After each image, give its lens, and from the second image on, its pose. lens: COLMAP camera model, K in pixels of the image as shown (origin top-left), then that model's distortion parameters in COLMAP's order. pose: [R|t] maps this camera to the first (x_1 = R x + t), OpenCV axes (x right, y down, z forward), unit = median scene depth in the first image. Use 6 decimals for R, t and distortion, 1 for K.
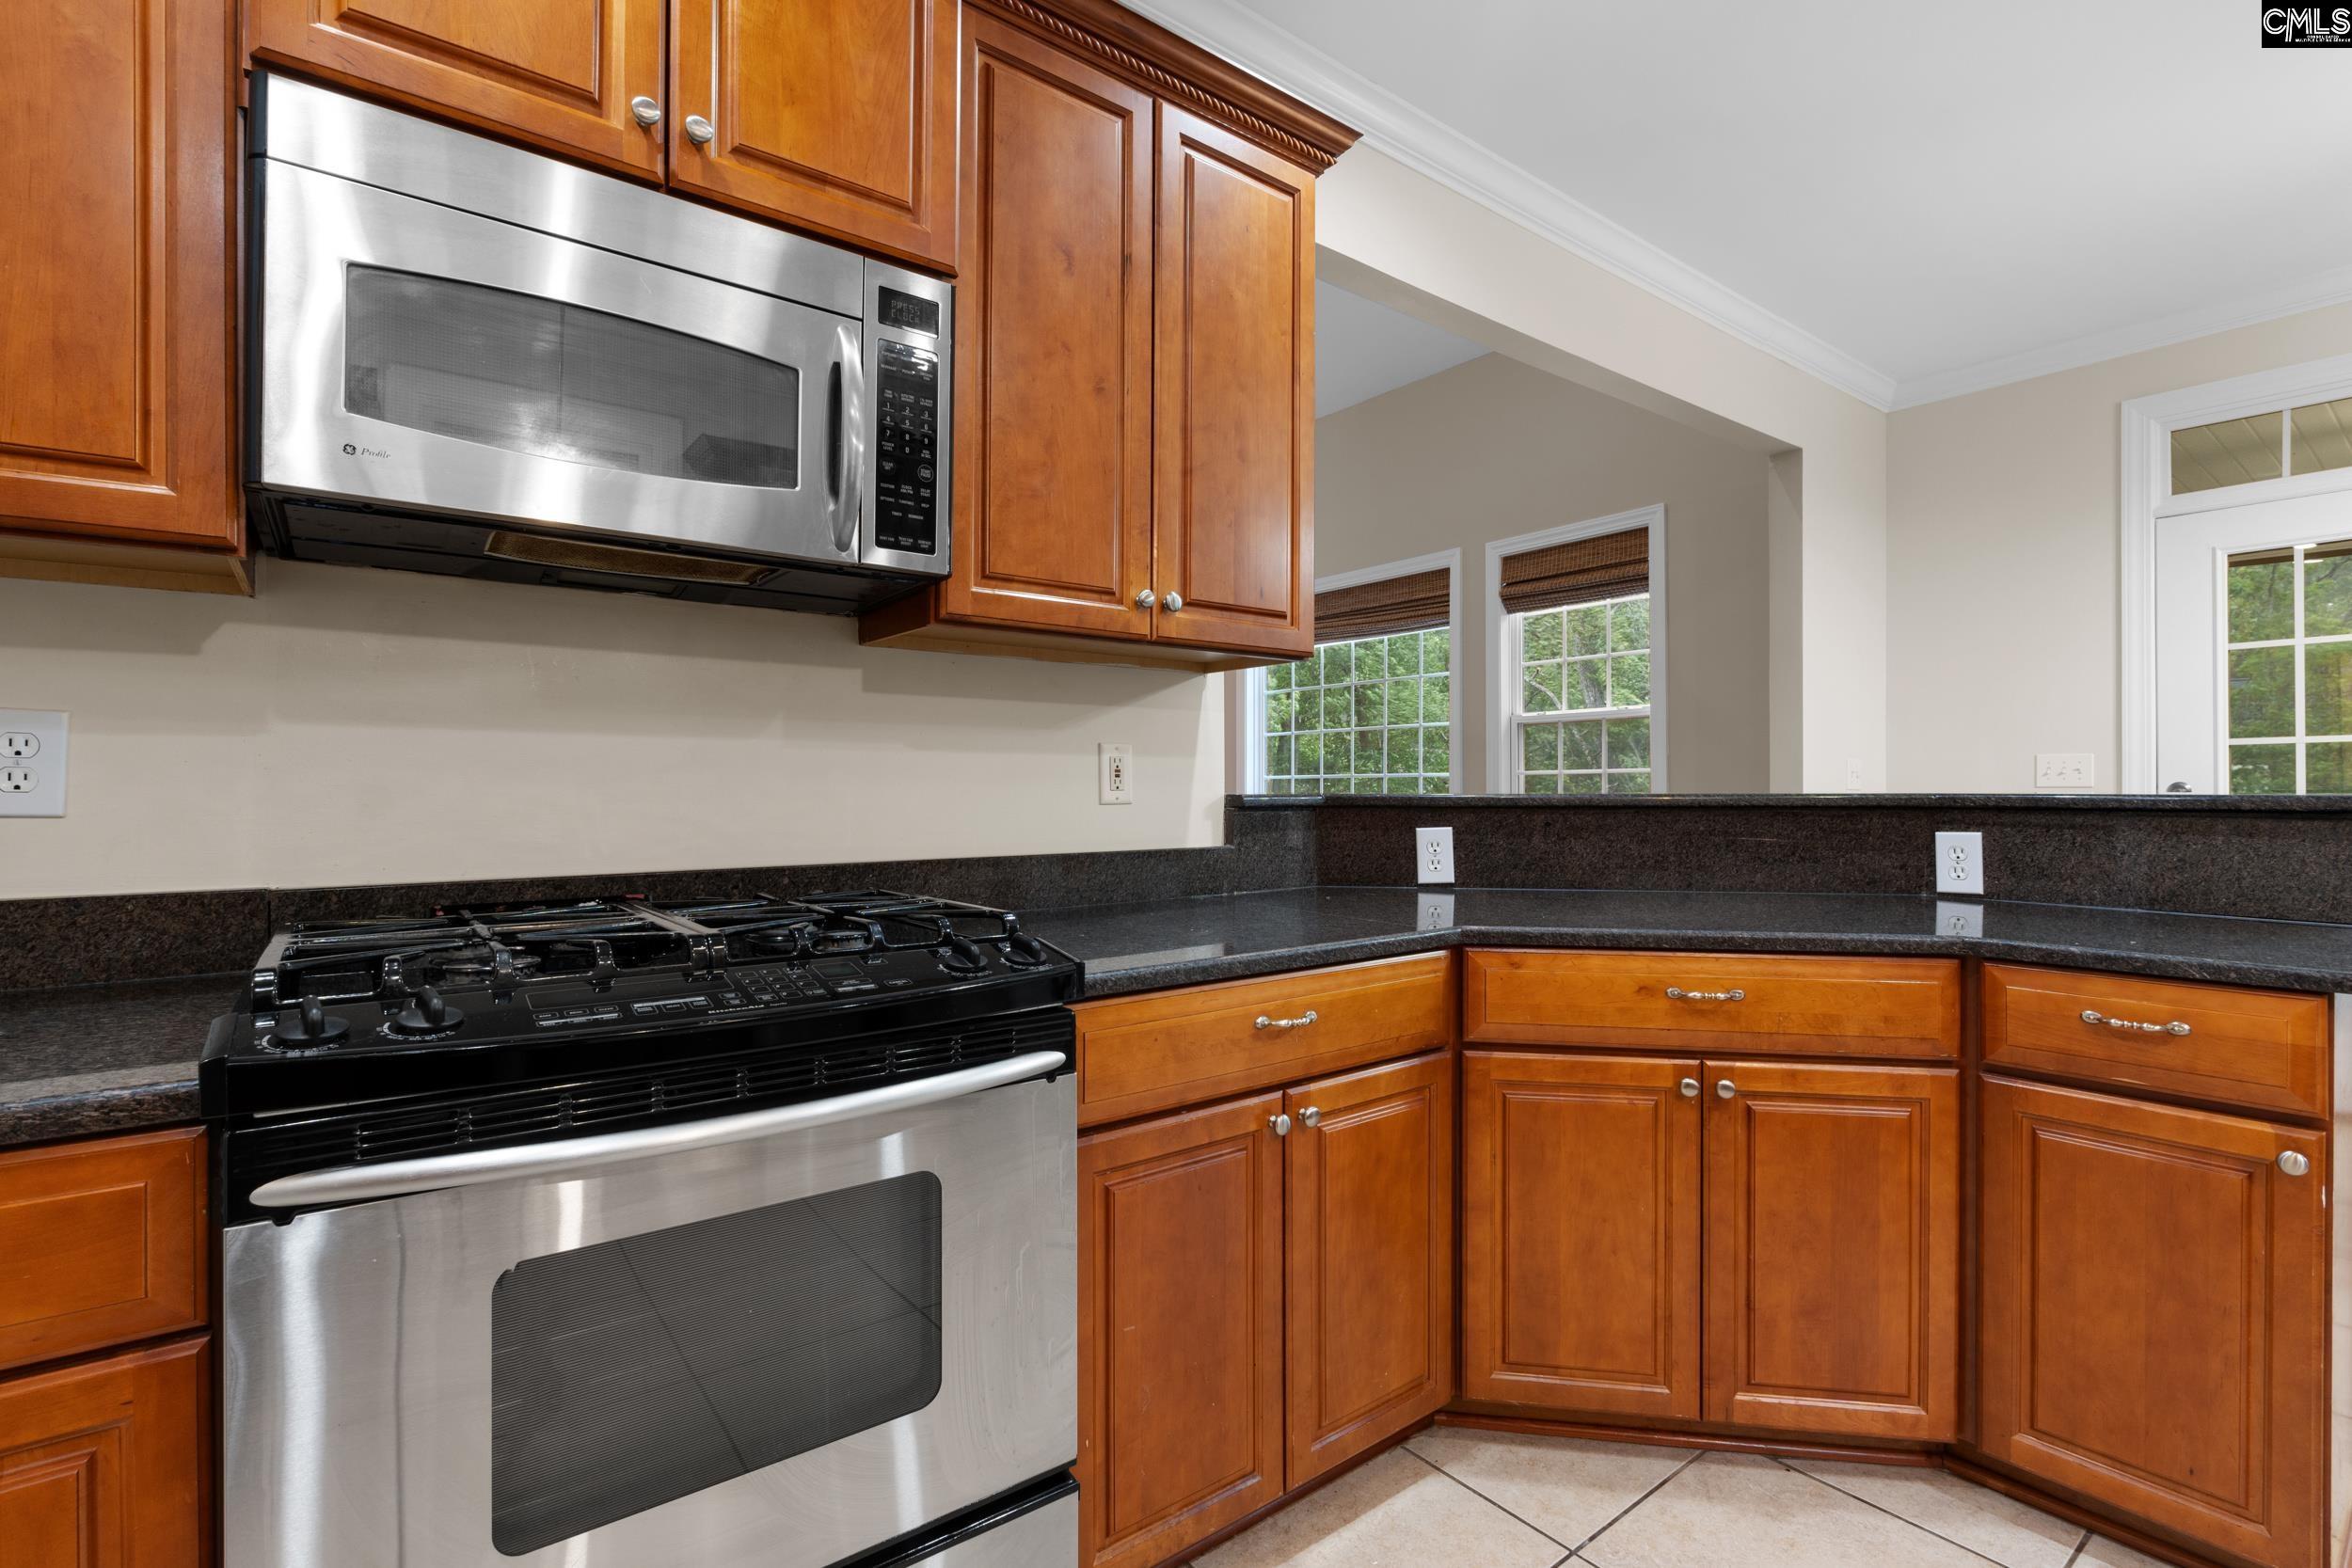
lens RADIAL K [[1087.5, 0, 1178.7], [0, 1087.5, 790.4], [0, 0, 1]] dist [-0.004004, 0.000532]
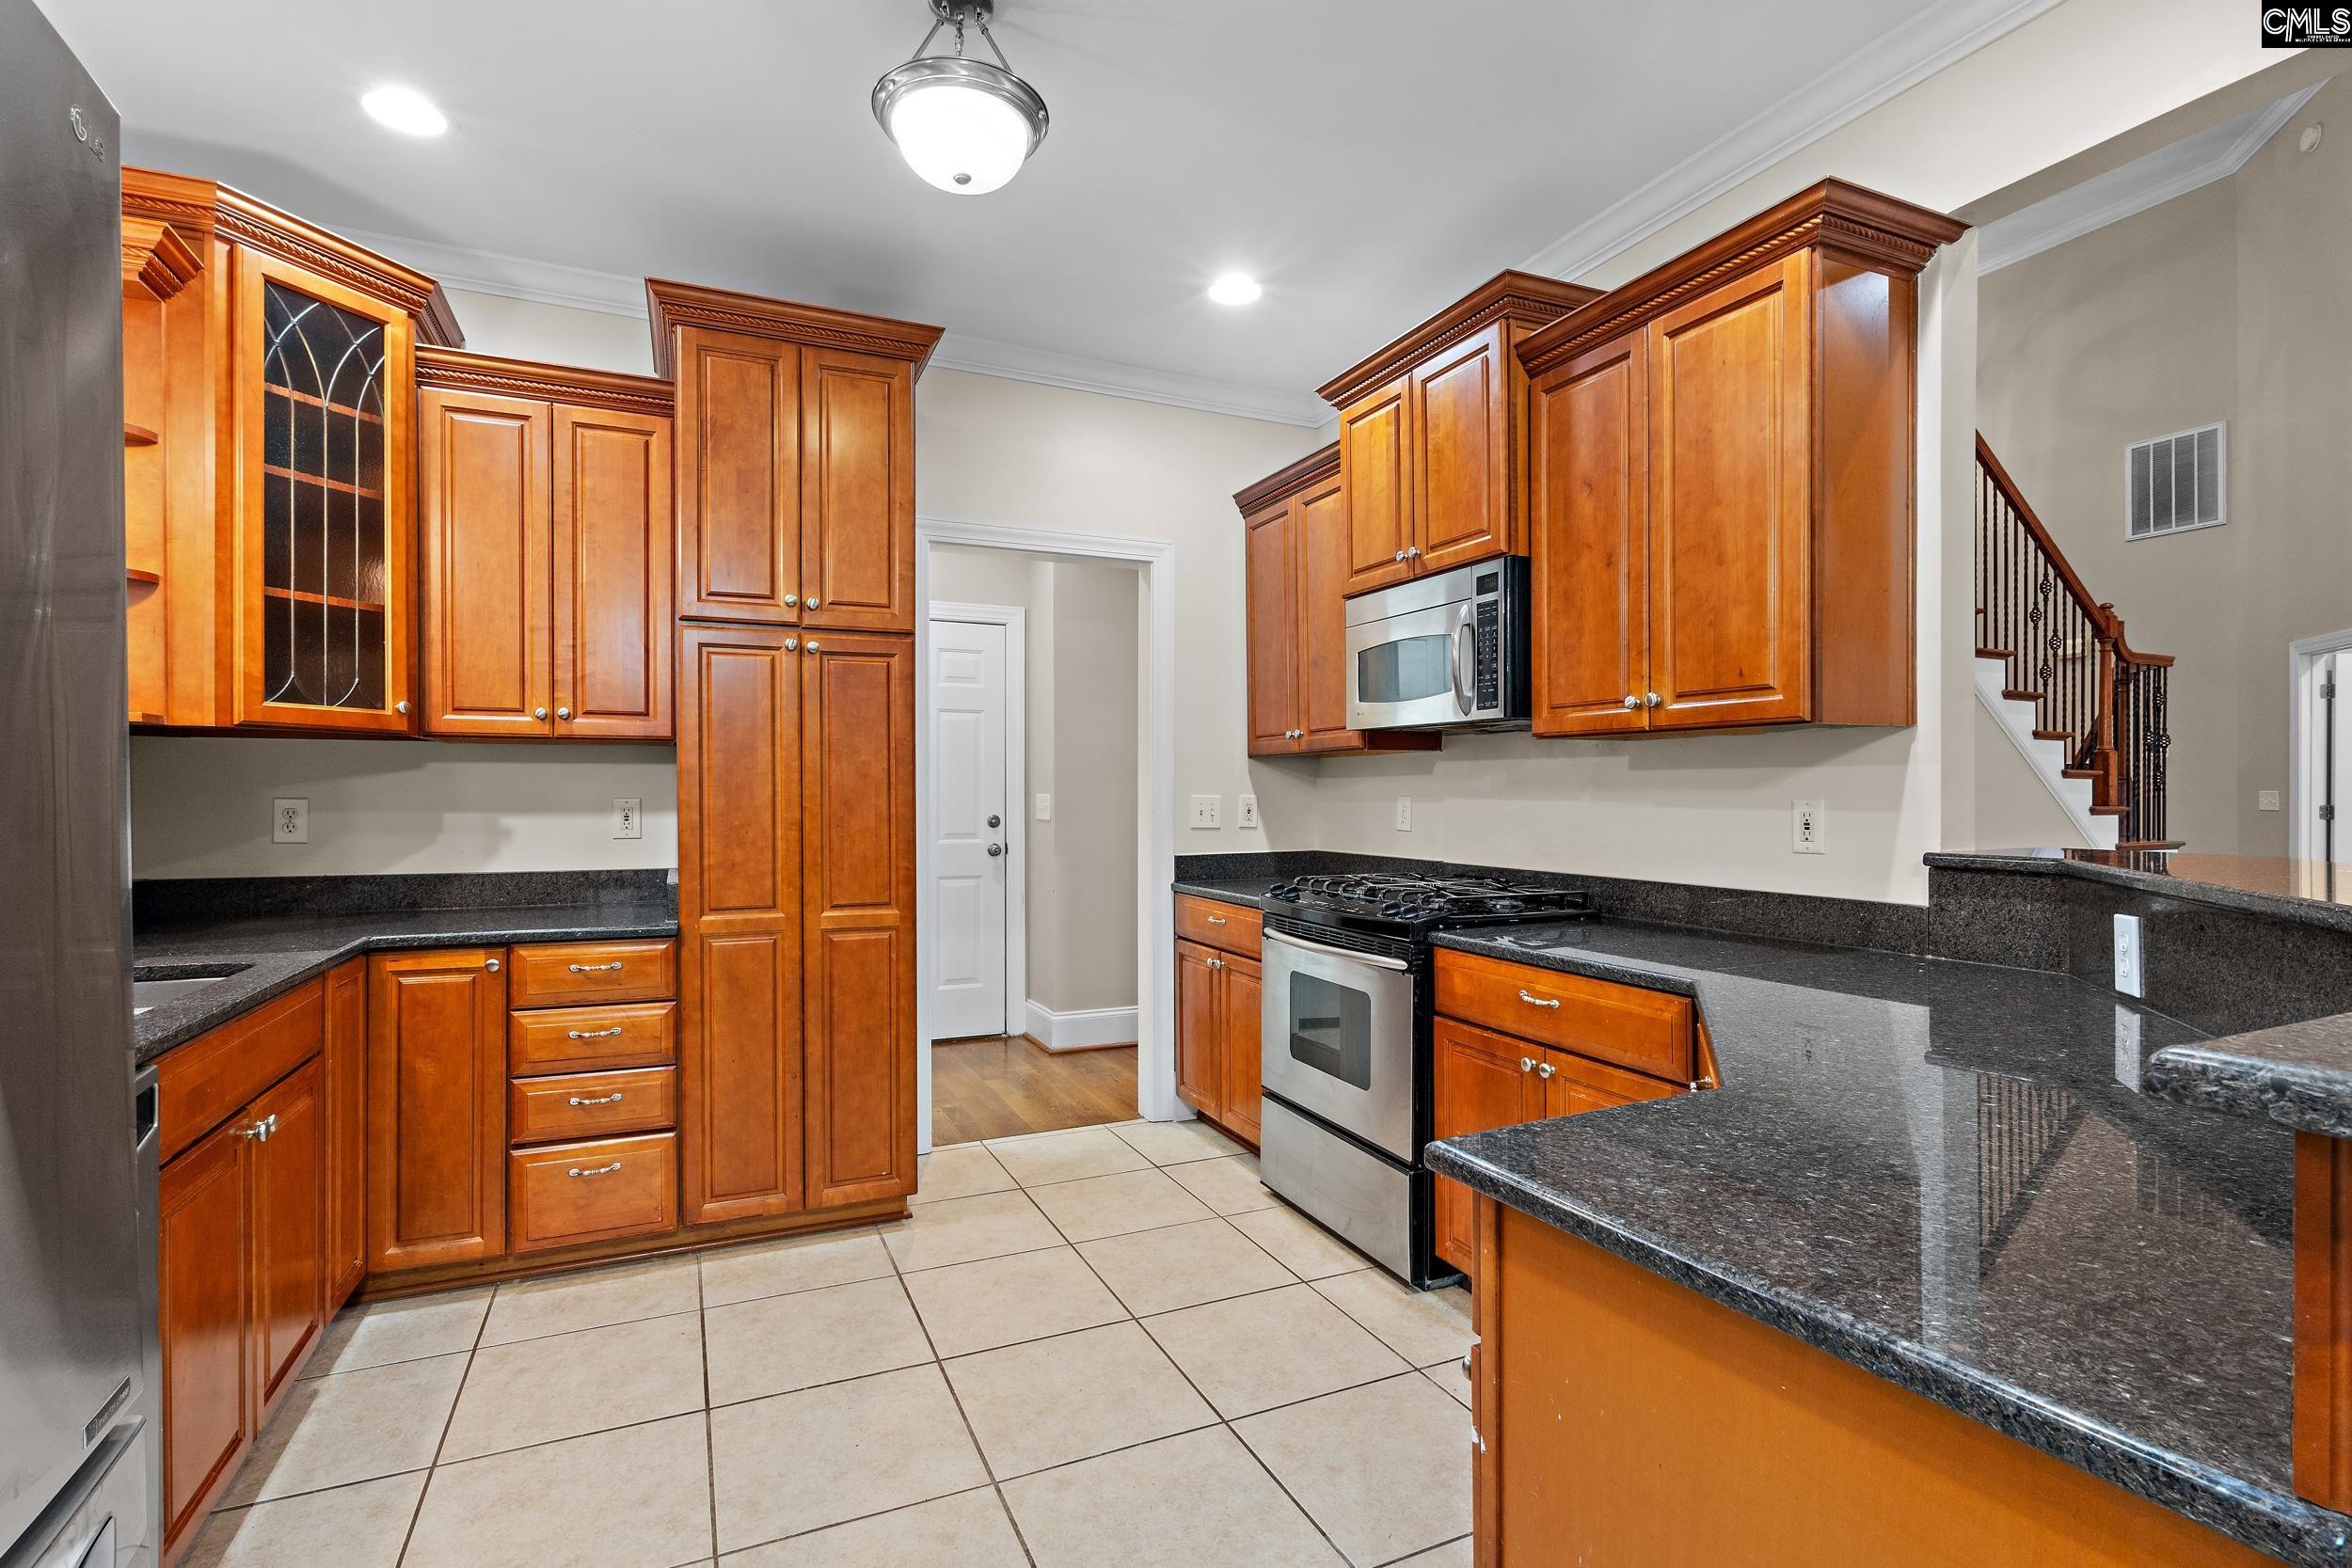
lens RADIAL K [[1087.5, 0, 1175.1], [0, 1087.5, 800.4], [0, 0, 1]] dist [-0.004004, 0.000532]
pose [[-0.240920, 0.008281, -0.970510, 1.398322], [-0.000795, 0.999962, 0.008730, -0.060448], [0.970545, 0.002875, -0.240904, 0.745093]]
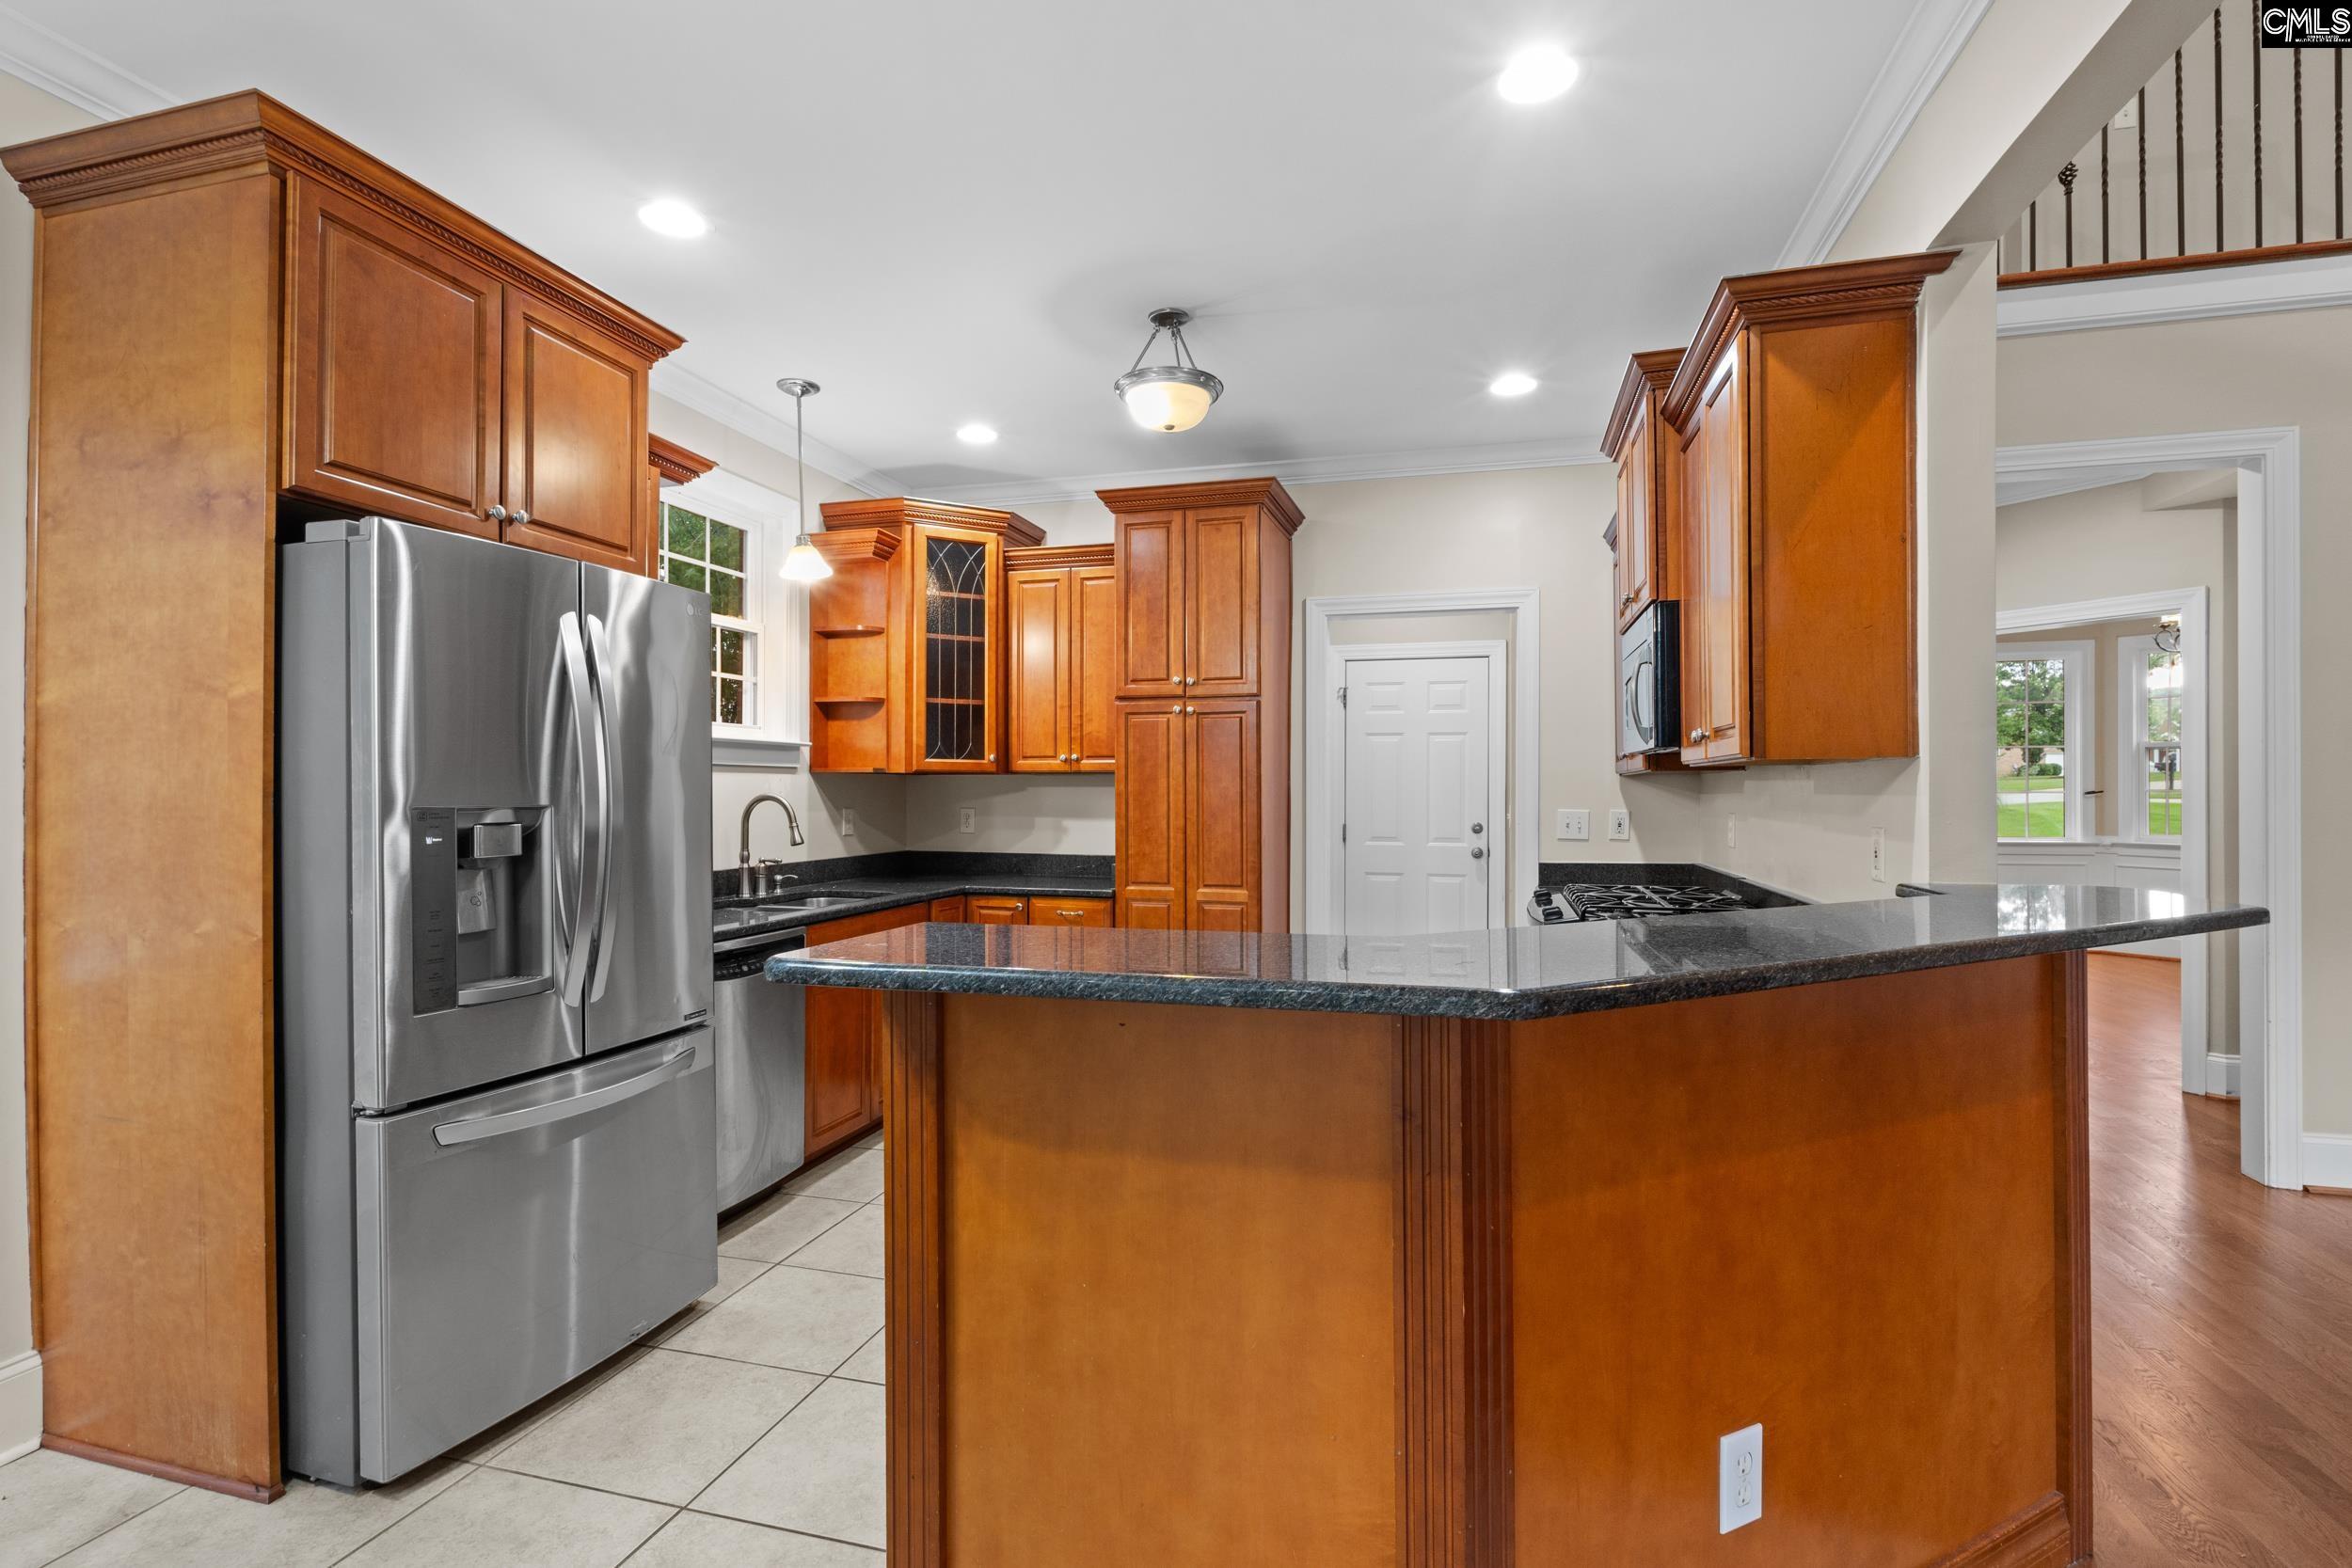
lens RADIAL K [[1087.5, 0, 1193.2], [0, 1087.5, 781.2], [0, 0, 1]] dist [-0.004004, 0.000532]
pose [[-0.801305, -0.005213, -0.598233, 1.394649], [-0.000691, 0.999969, -0.007788, -0.096789], [0.598256, -0.005827, -0.801284, 1.736428]]
